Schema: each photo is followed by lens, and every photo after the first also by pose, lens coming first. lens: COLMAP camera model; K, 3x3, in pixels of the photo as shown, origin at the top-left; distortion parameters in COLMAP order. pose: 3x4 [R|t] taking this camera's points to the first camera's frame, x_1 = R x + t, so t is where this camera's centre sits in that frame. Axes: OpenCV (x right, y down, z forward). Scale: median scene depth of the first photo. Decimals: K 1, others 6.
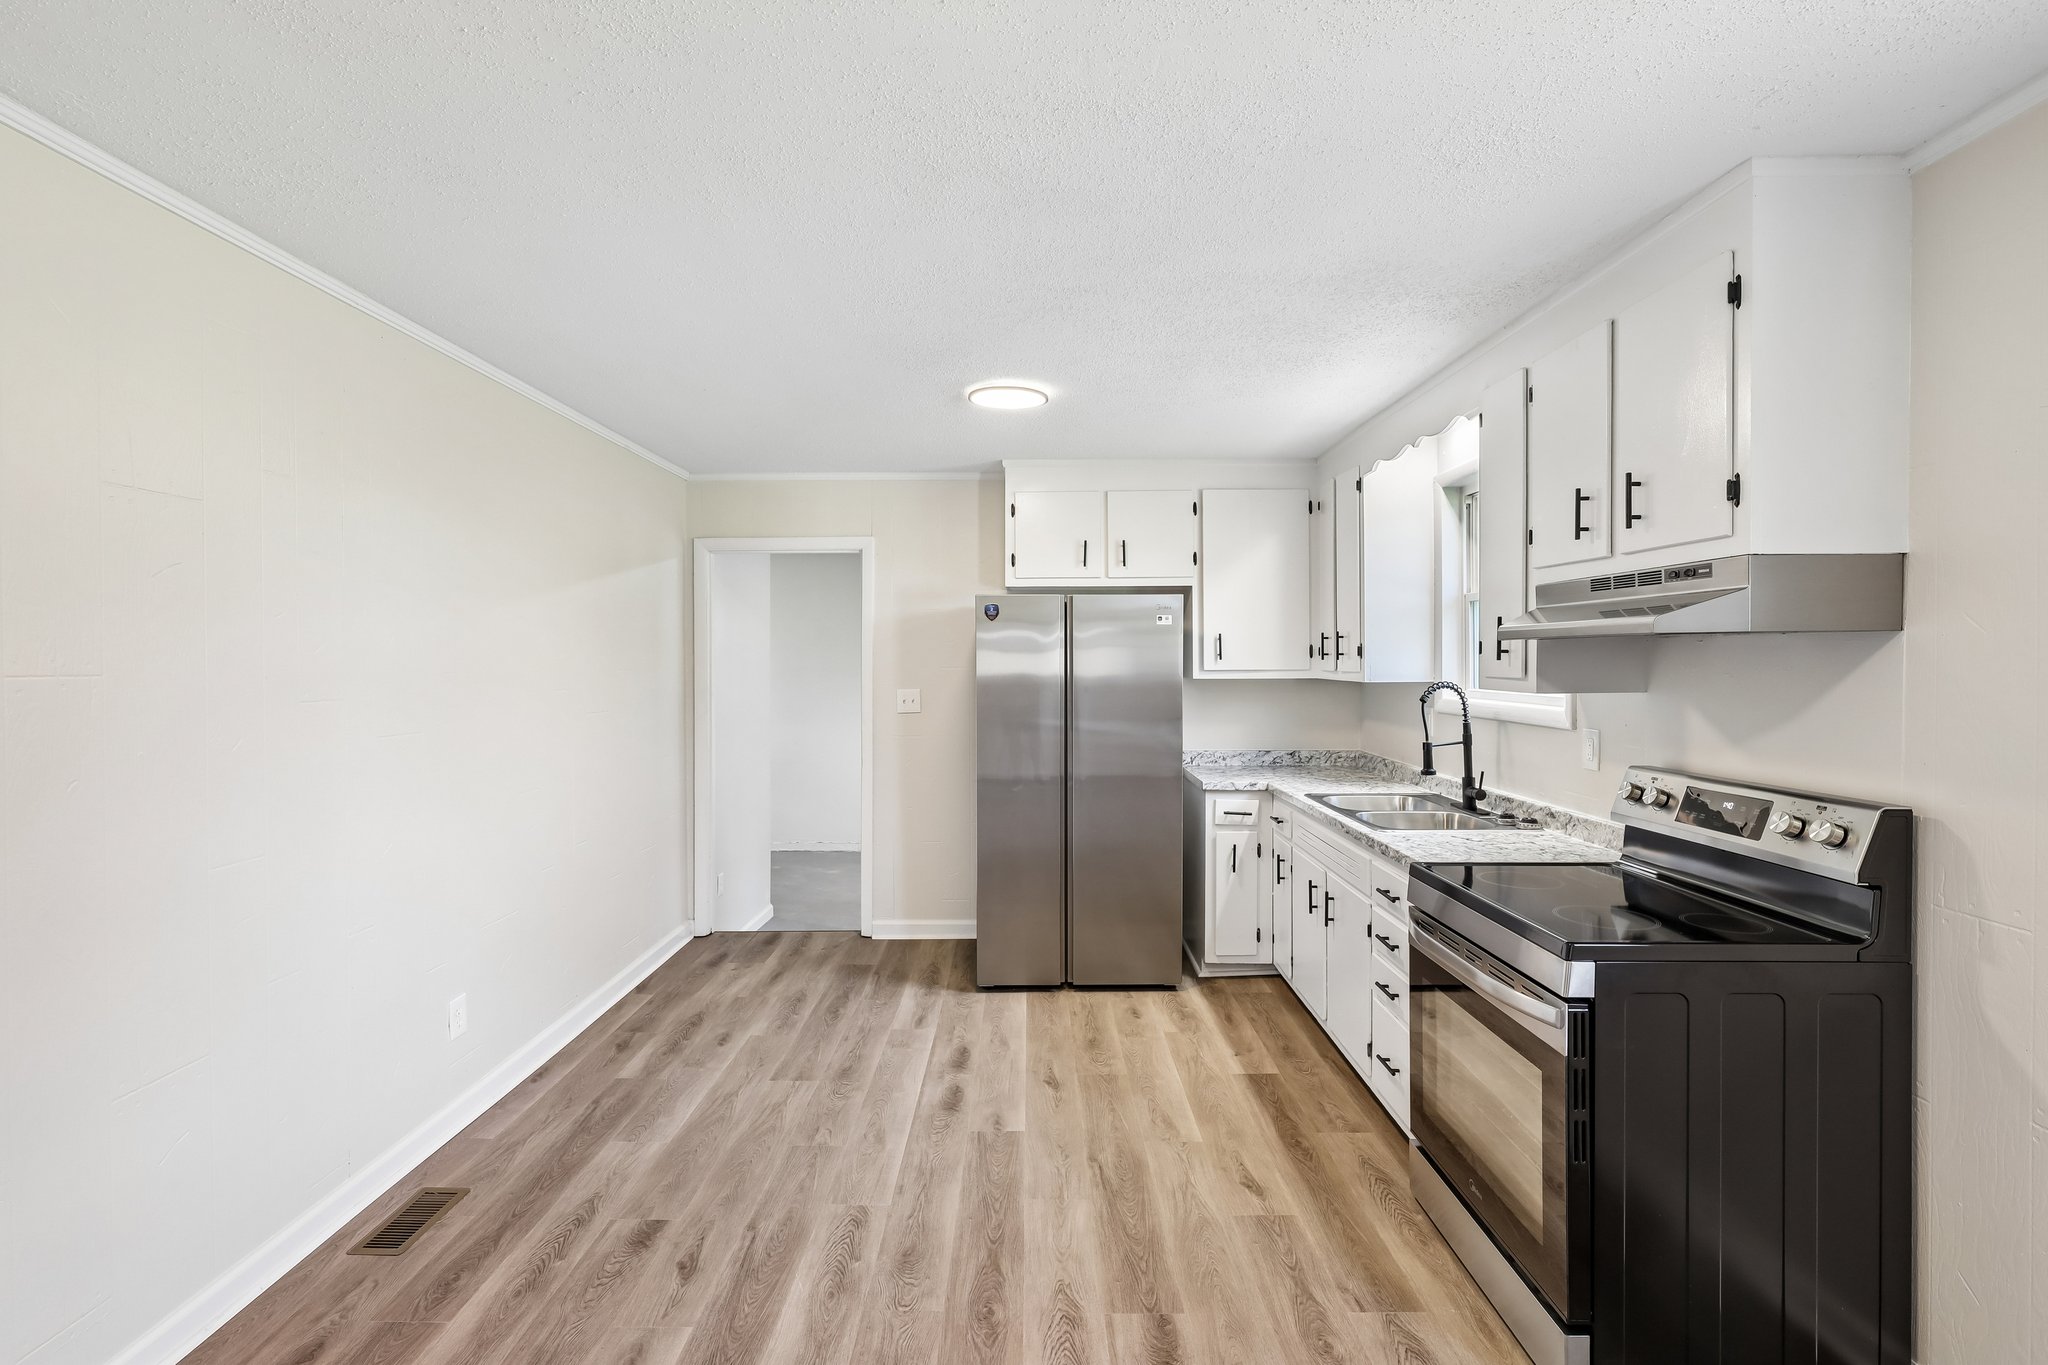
lens RADIAL K [[933.5, 0, 1014.6], [0, 933.5, 665.9], [0, 0, 1]] dist [0.000539, 0.000081]
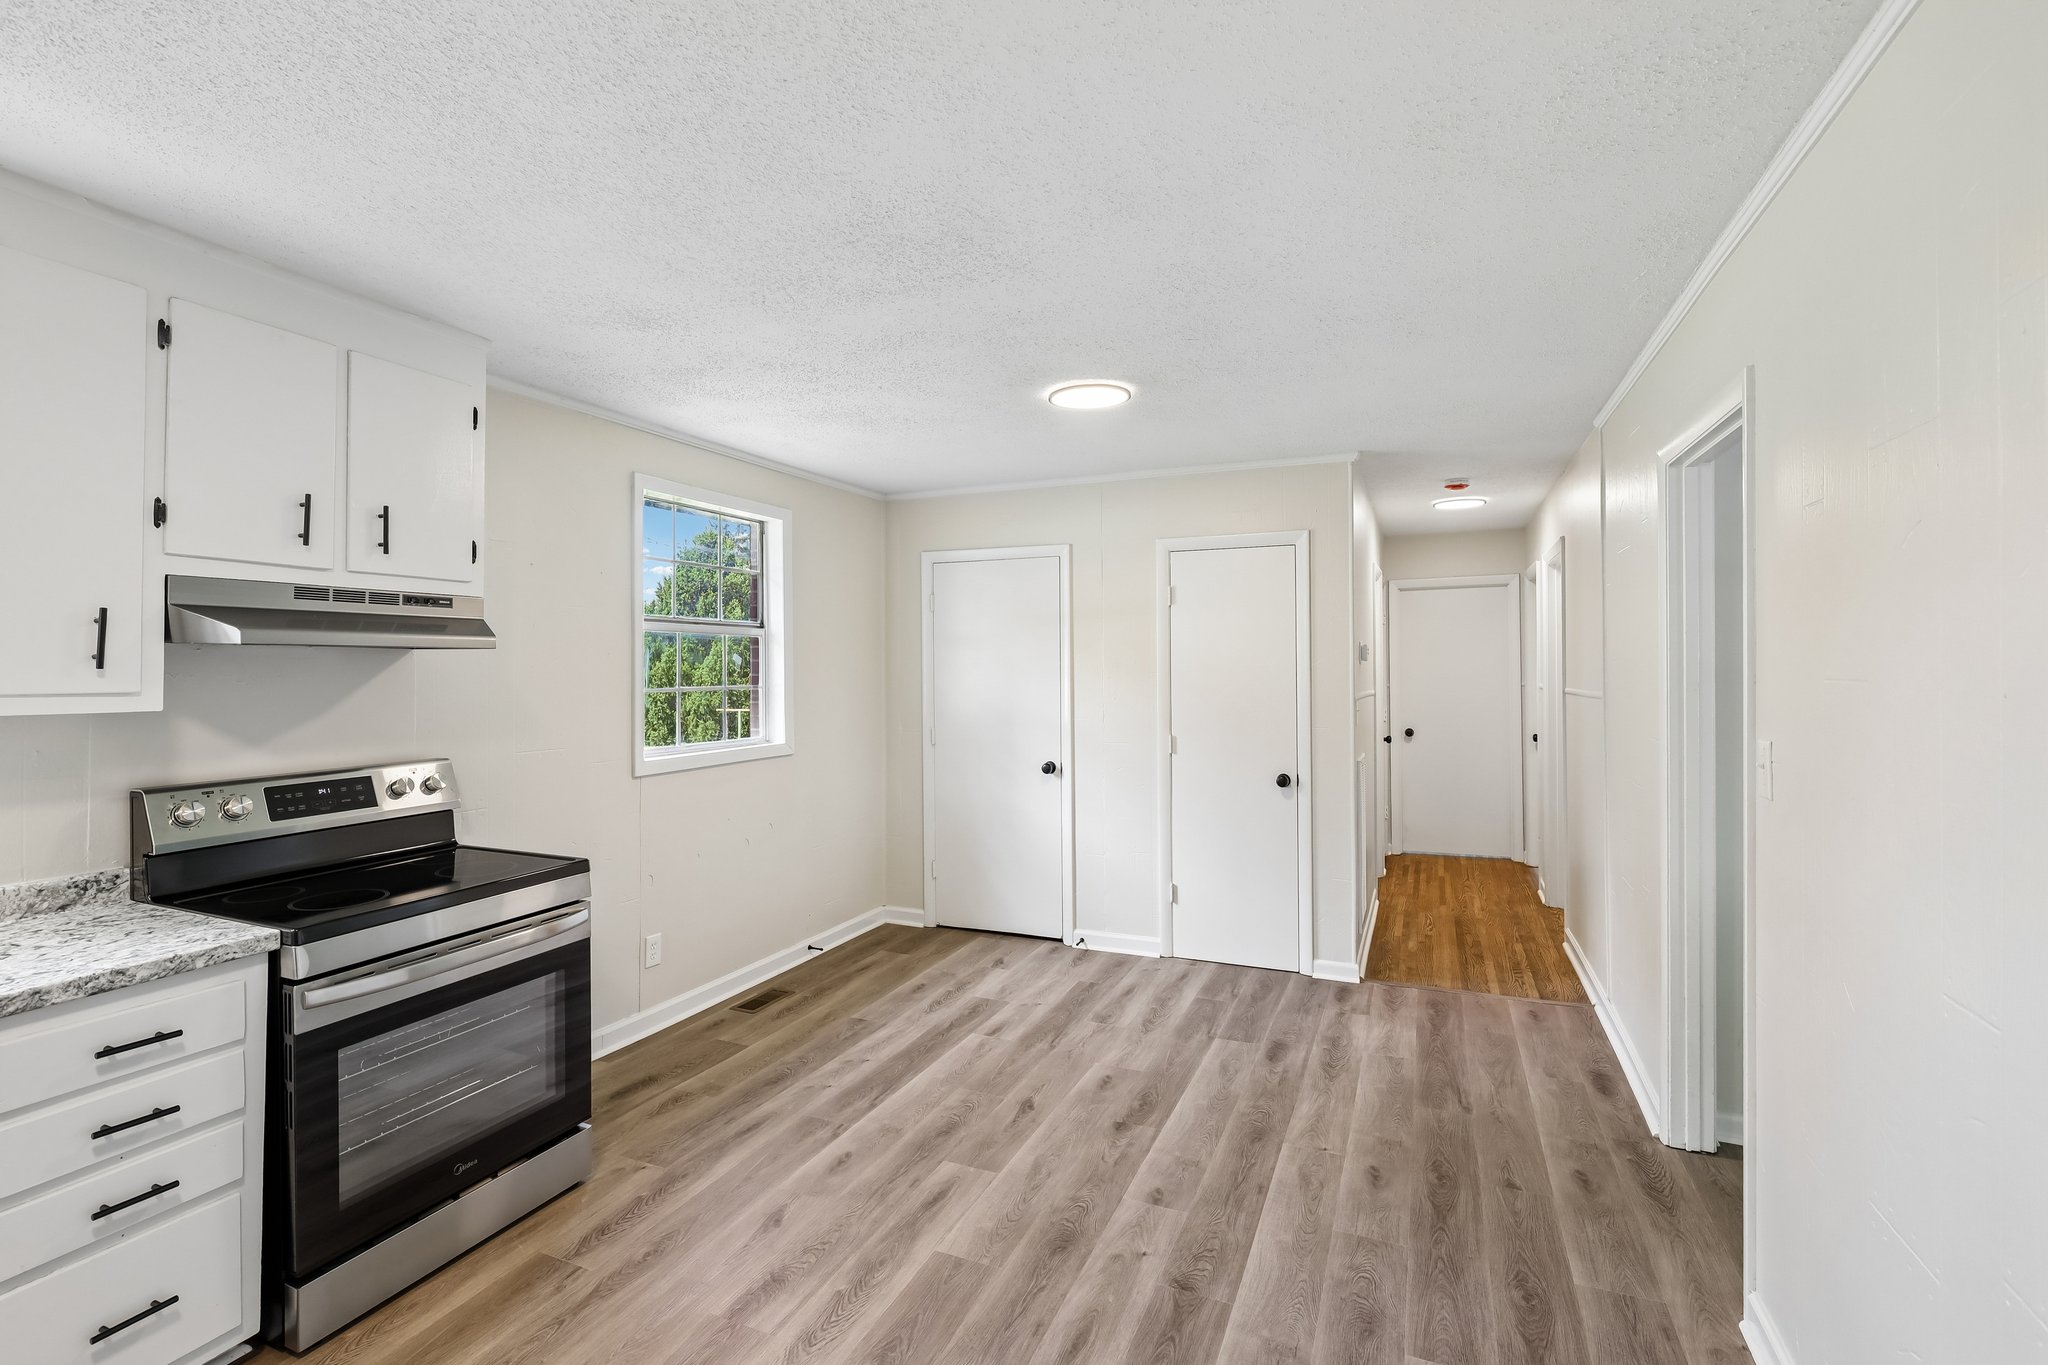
lens RADIAL K [[935.3, 0, 1024.0], [0, 935.3, 682.5], [0, 0, 1]] dist [0.000323, -0.000187]
pose [[-0.923351, -0.003363, 0.383942, -0.319206], [0.005923, 0.999718, 0.023001, -0.006471], [-0.383911, 0.023512, -0.923071, 1.100893]]
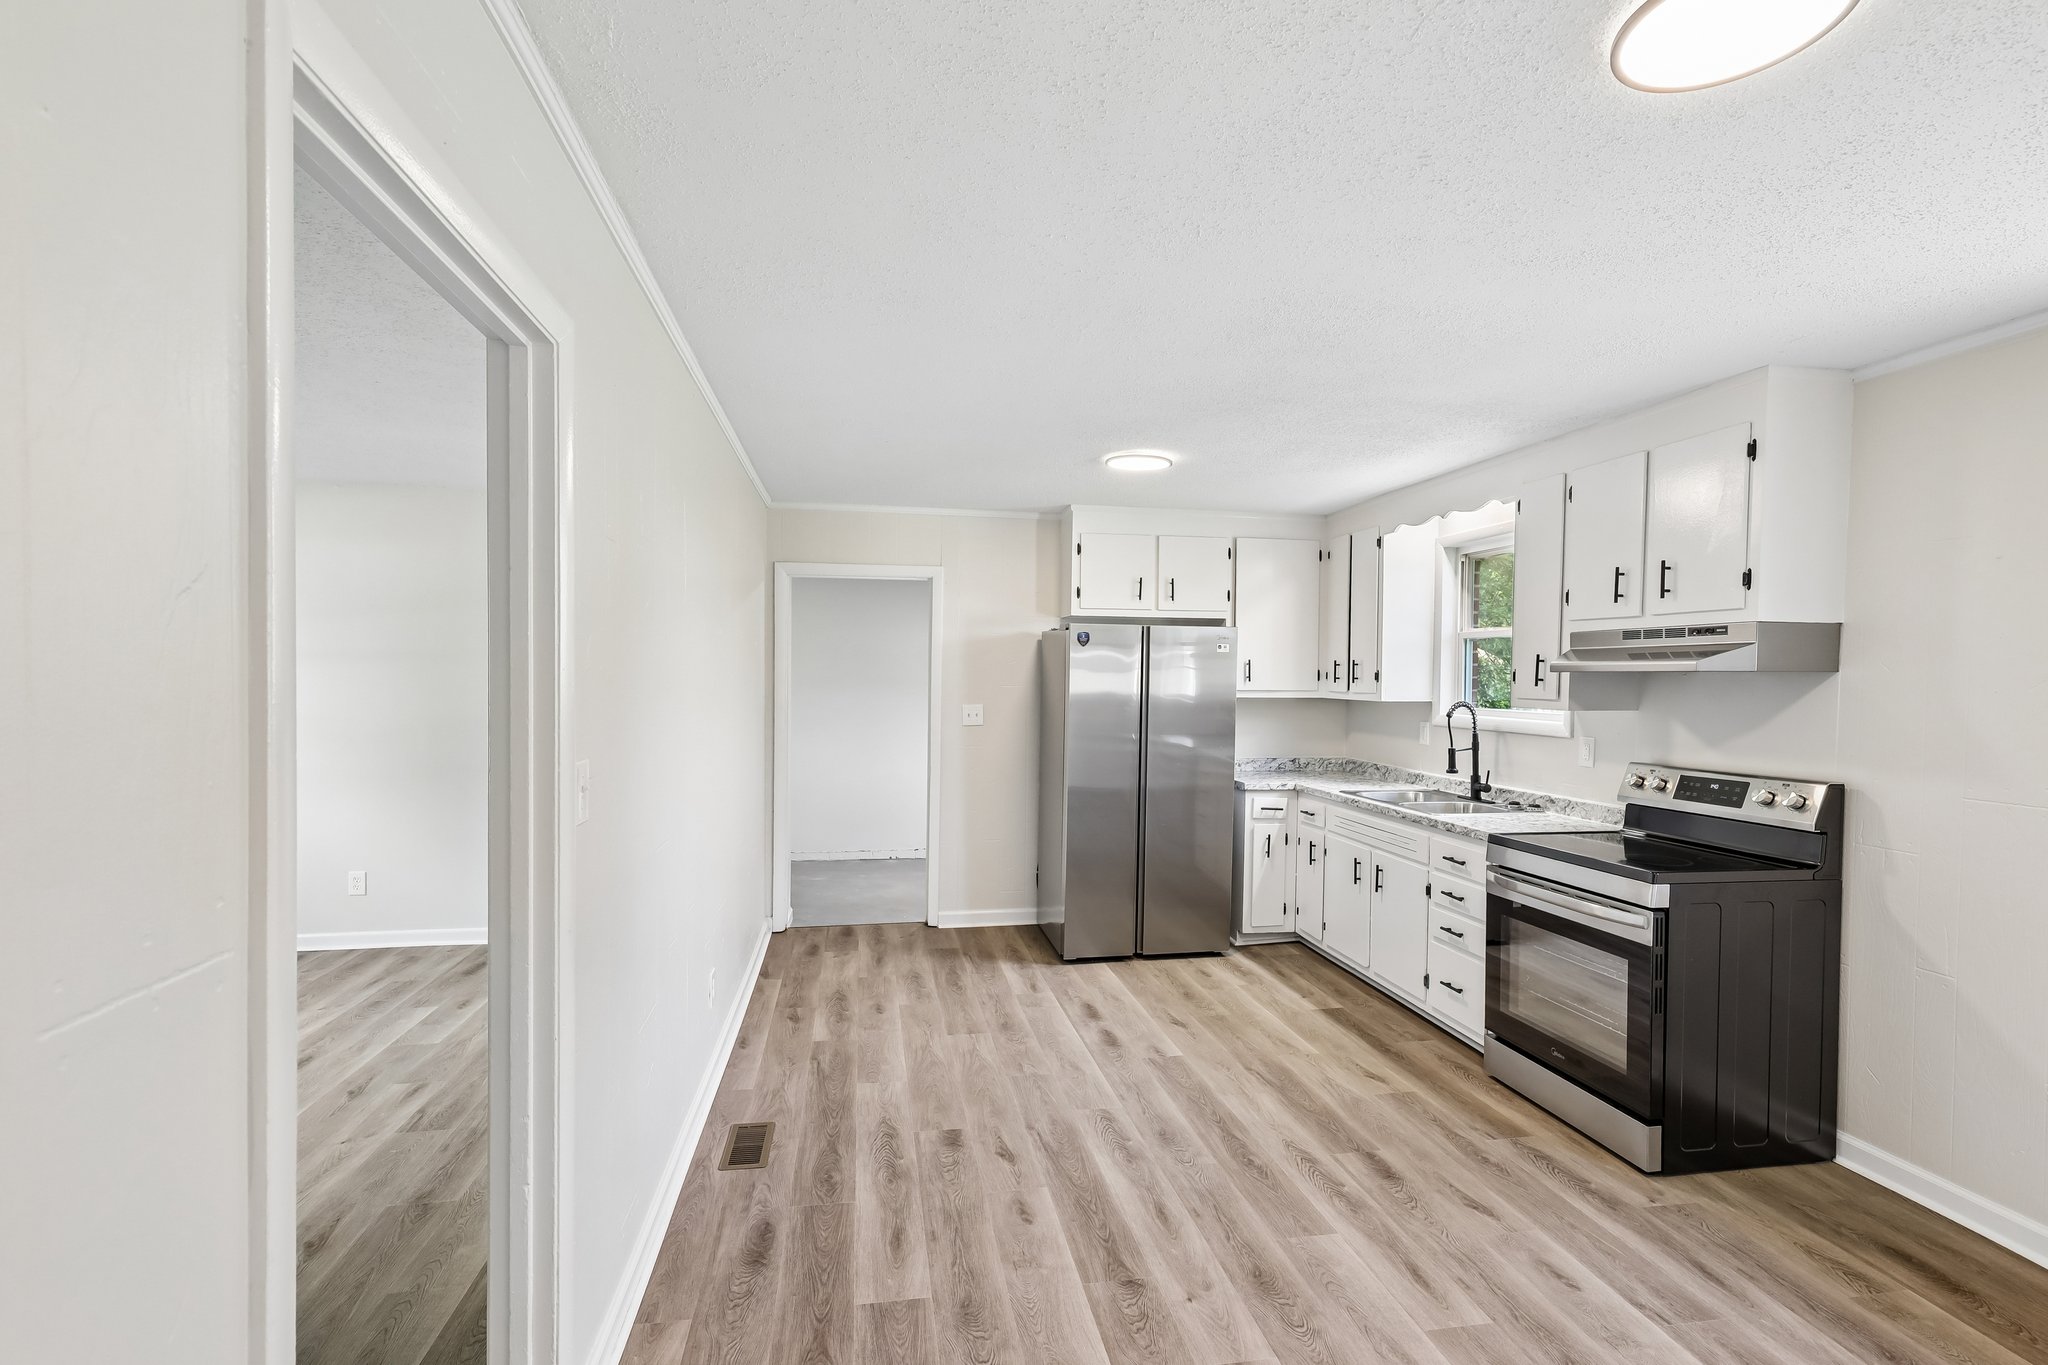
lens RADIAL K [[946.7, 0, 1026.4], [0, 946.7, 698.5], [0, 0, 1]] dist [0.013347, 0.000462]
pose [[0.981892, 0.008876, 0.189232, -0.380600], [-0.012101, 0.999800, 0.015892, -0.001003], [-0.189053, -0.017894, 0.981804, -0.179114]]
